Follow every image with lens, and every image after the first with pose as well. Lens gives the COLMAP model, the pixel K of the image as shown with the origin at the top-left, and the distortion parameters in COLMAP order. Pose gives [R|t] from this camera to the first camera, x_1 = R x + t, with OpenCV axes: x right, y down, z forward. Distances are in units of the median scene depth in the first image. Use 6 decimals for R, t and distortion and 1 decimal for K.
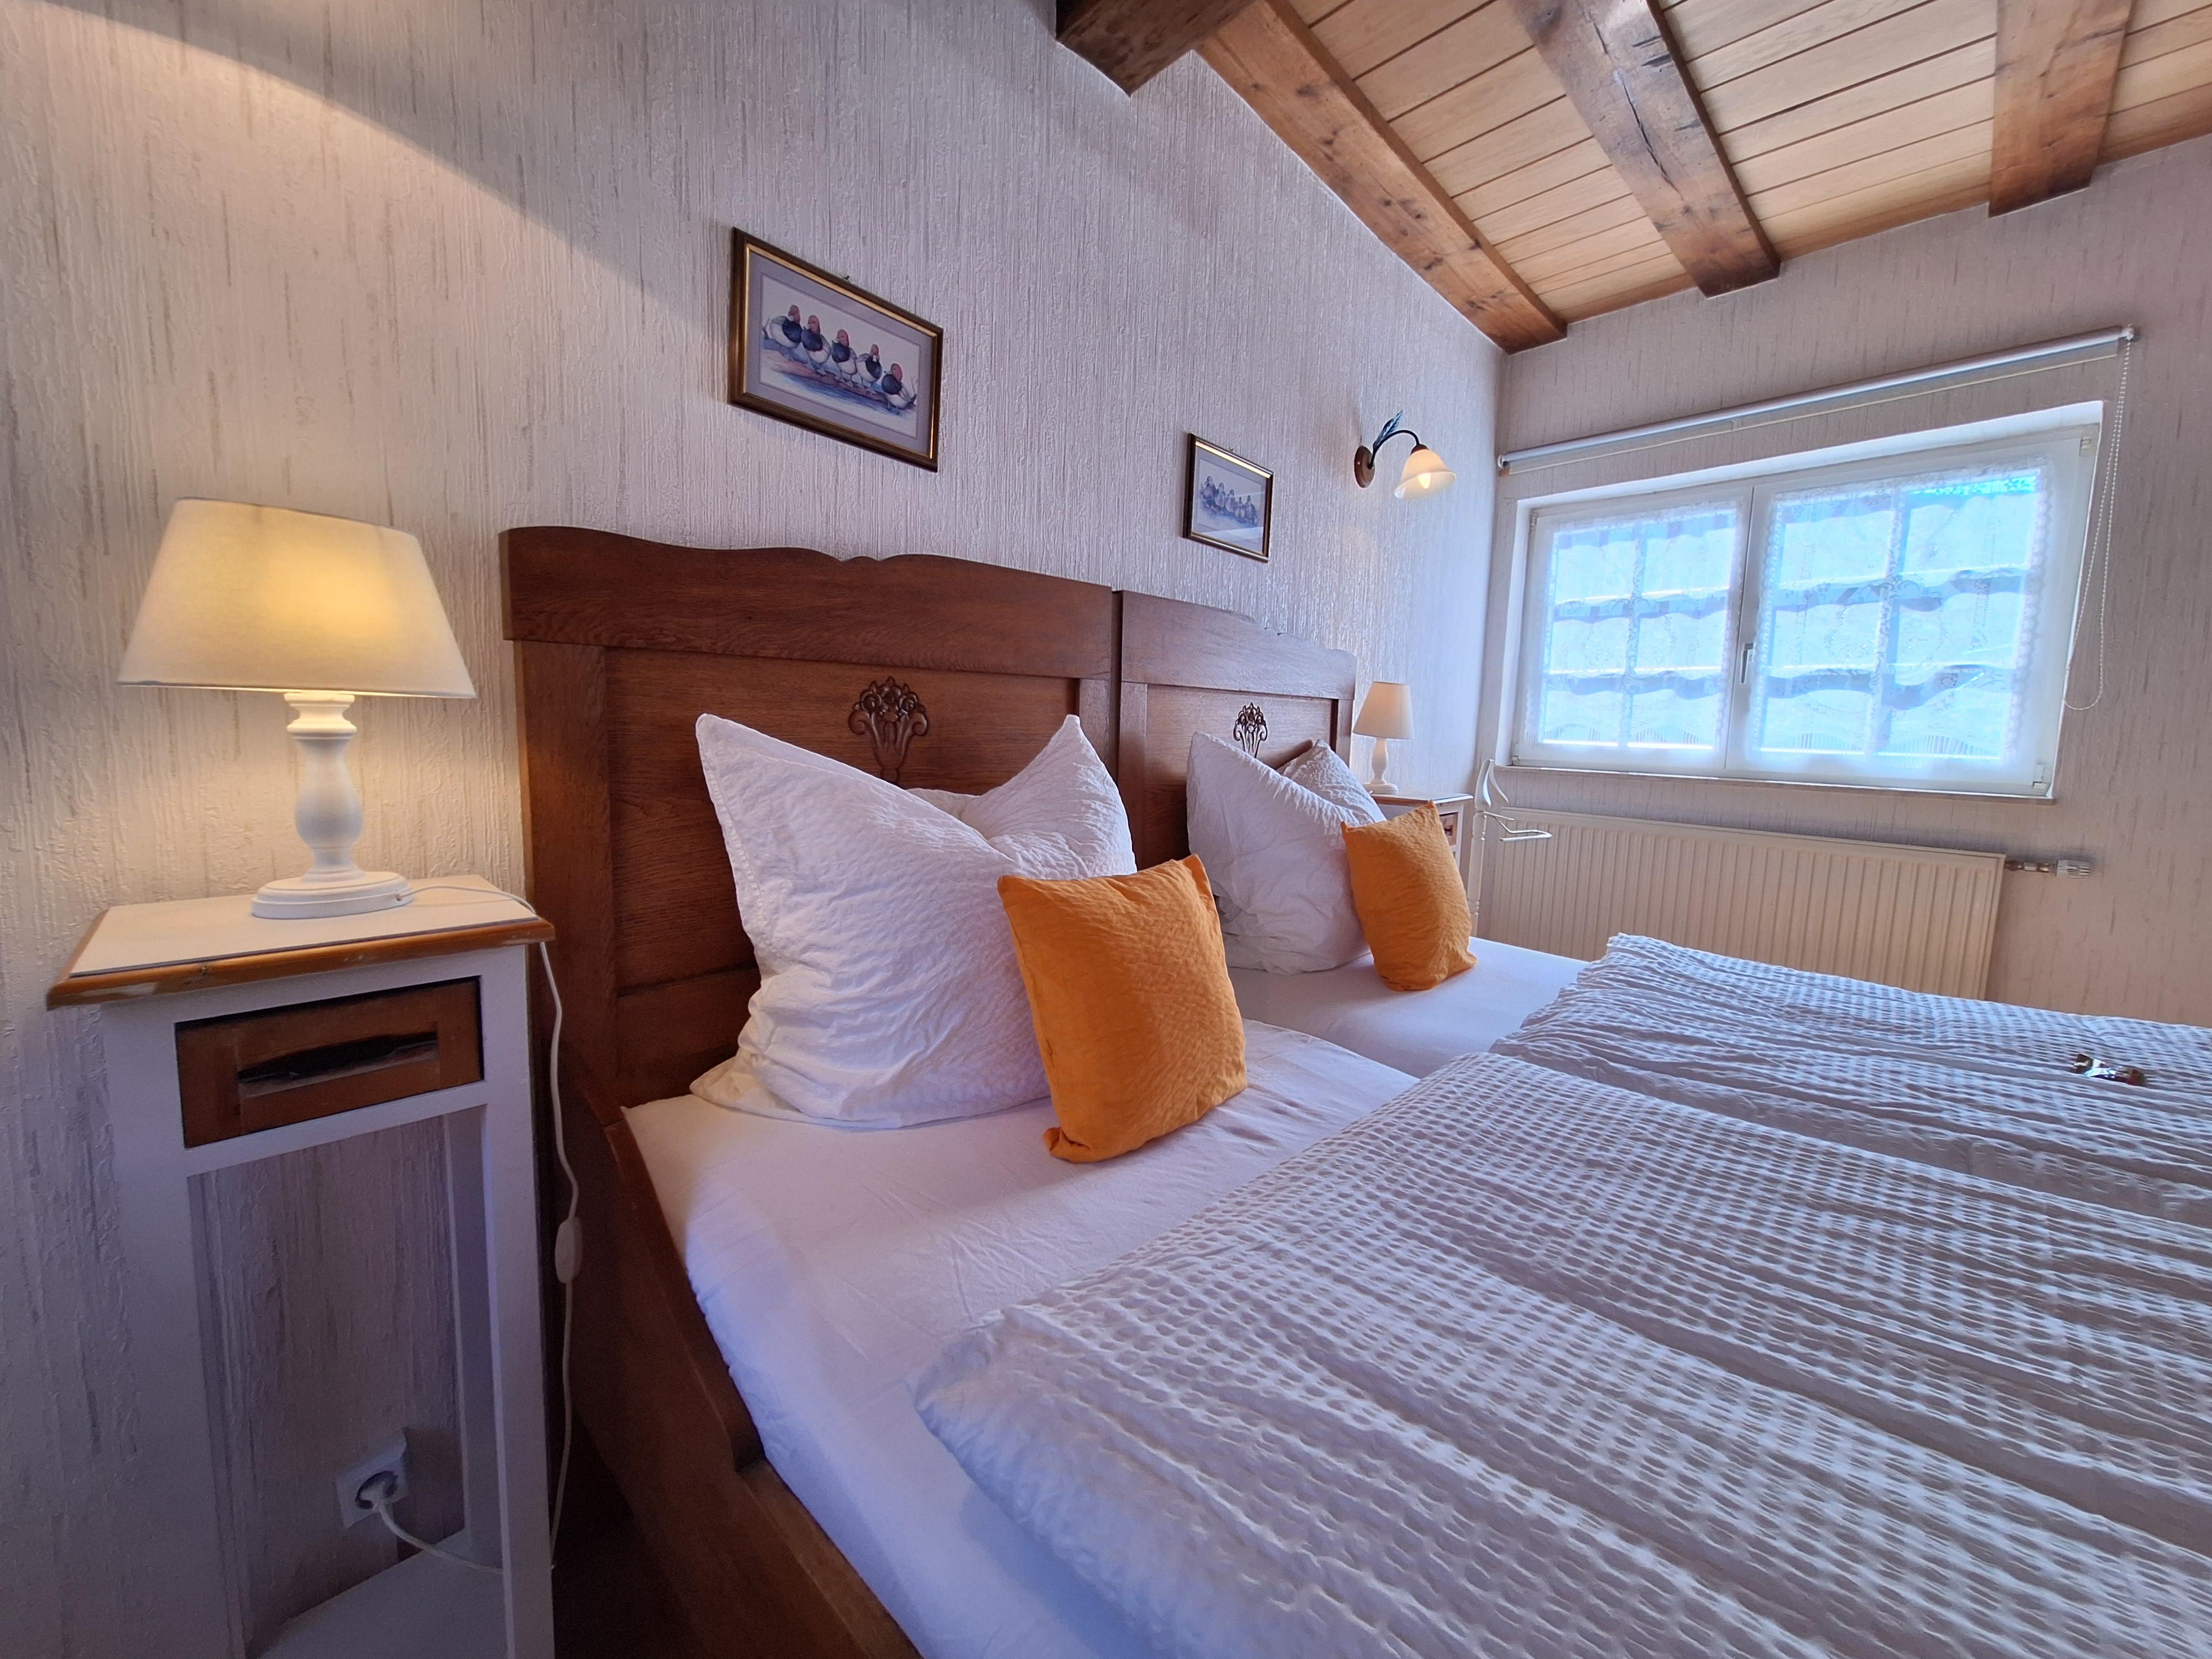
lens RADIAL K [[867.5, 0, 1103.0], [0, 867.5, 839.5], [0, 0, 1]] dist [-0.005072, 0.001925]
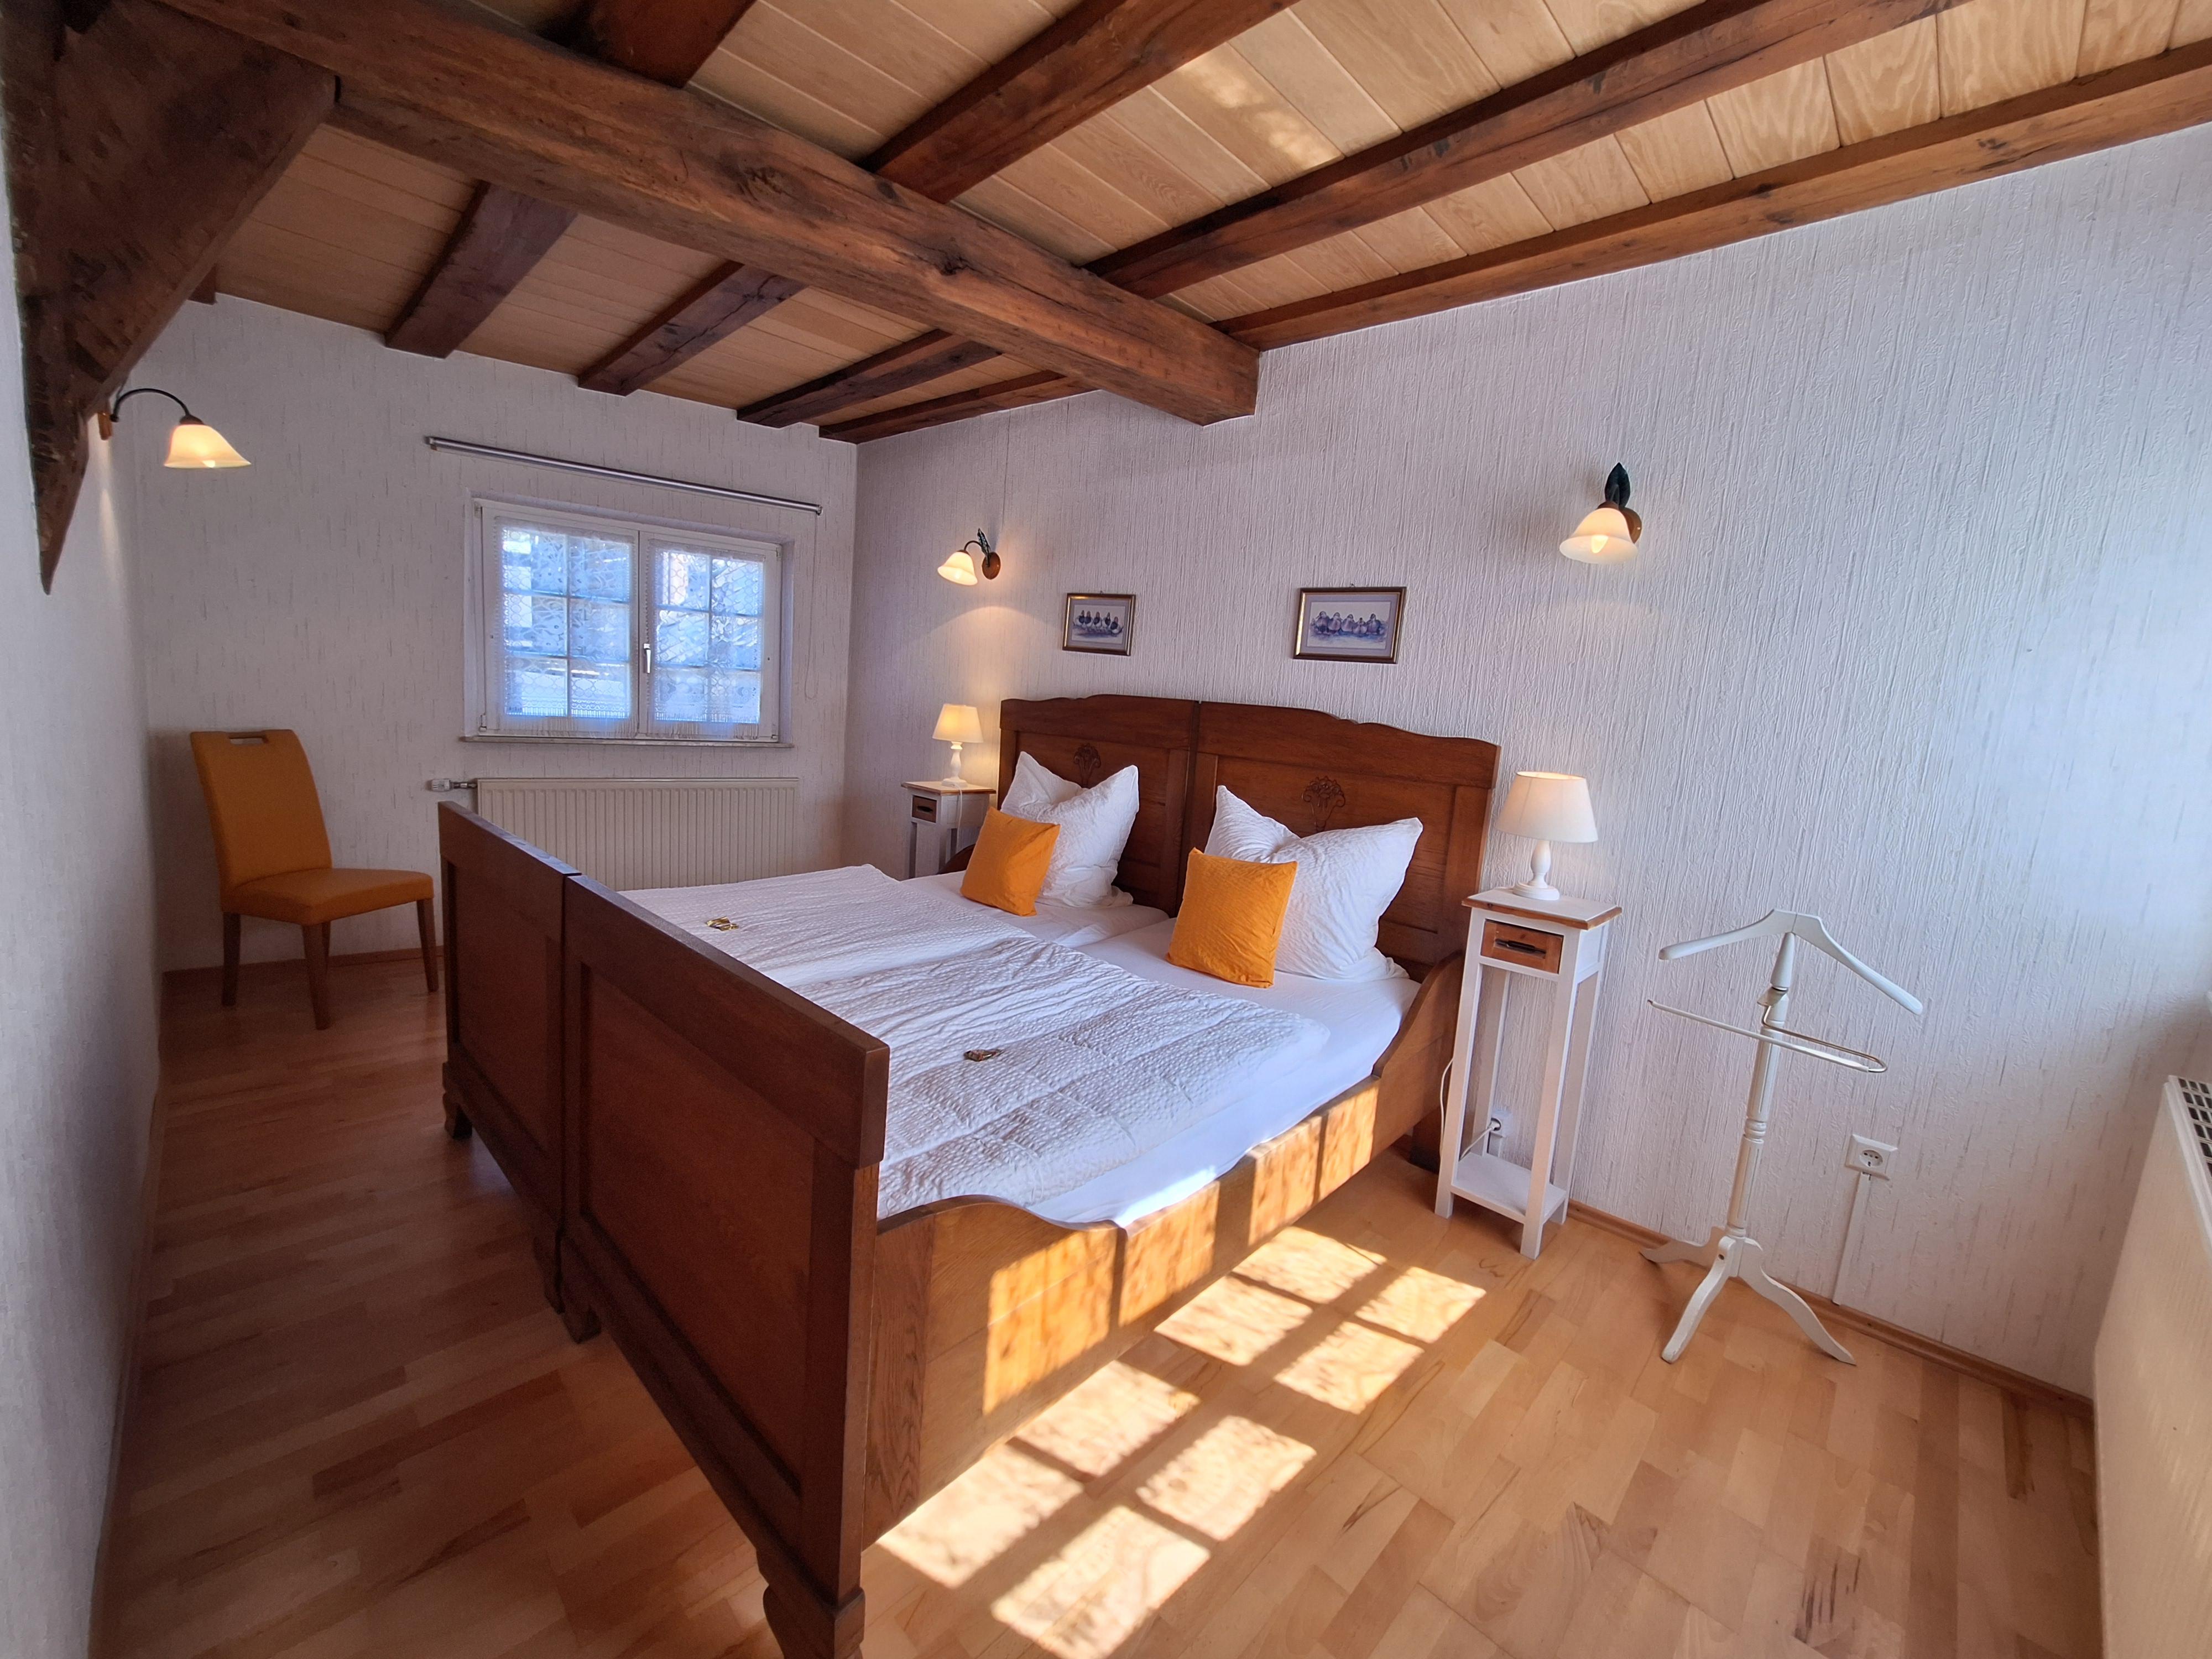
lens RADIAL K [[867.5, 0, 1102.4], [0, 867.5, 816.4], [0, 0, 1]] dist [-0.005072, 0.001925]
pose [[-0.003671, 0.143508, -0.989642, 2.327932], [-0.188204, 0.971865, 0.141628, -0.352553], [0.982123, 0.186775, 0.023441, 1.041601]]
